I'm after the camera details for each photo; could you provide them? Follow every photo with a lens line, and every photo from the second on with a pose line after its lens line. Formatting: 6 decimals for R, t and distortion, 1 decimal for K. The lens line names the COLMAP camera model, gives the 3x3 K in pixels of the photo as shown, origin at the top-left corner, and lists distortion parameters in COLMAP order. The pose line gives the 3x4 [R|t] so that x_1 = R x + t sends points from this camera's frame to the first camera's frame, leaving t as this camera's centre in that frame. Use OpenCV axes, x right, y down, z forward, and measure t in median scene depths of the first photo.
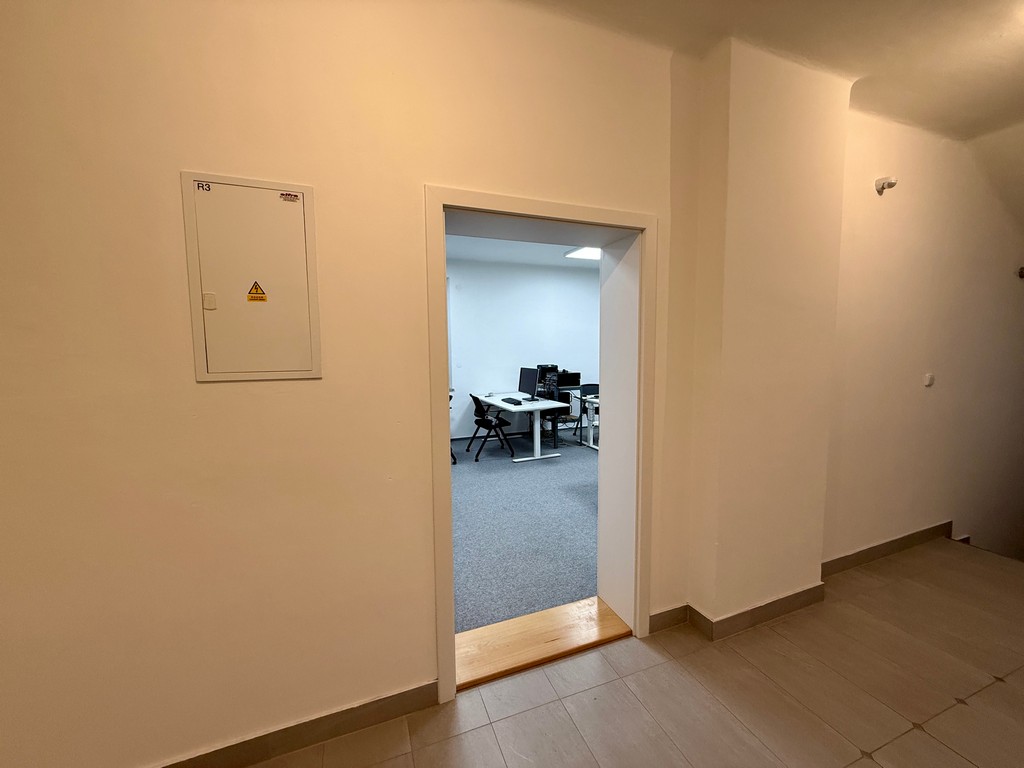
lens RADIAL K [[406.5, 0, 511.0], [0, 406.5, 385.6], [0, 0, 1]] dist [0.001023, -0.000346]
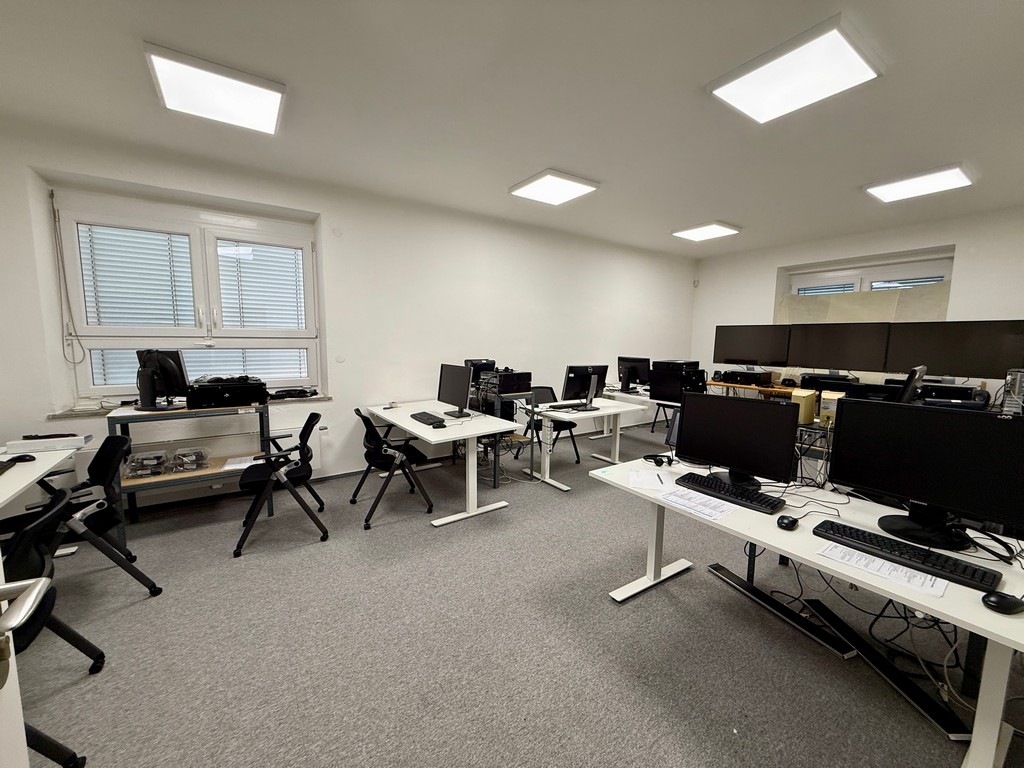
lens RADIAL K [[406.5, 0, 514.0], [0, 406.5, 385.2], [0, 0, 1]] dist [0.001023, -0.000346]
pose [[0.972957, -0.007109, 0.230877, -0.012385], [0.000632, 0.999604, 0.028115, -0.029438], [-0.230985, -0.027209, 0.972577, 0.362565]]
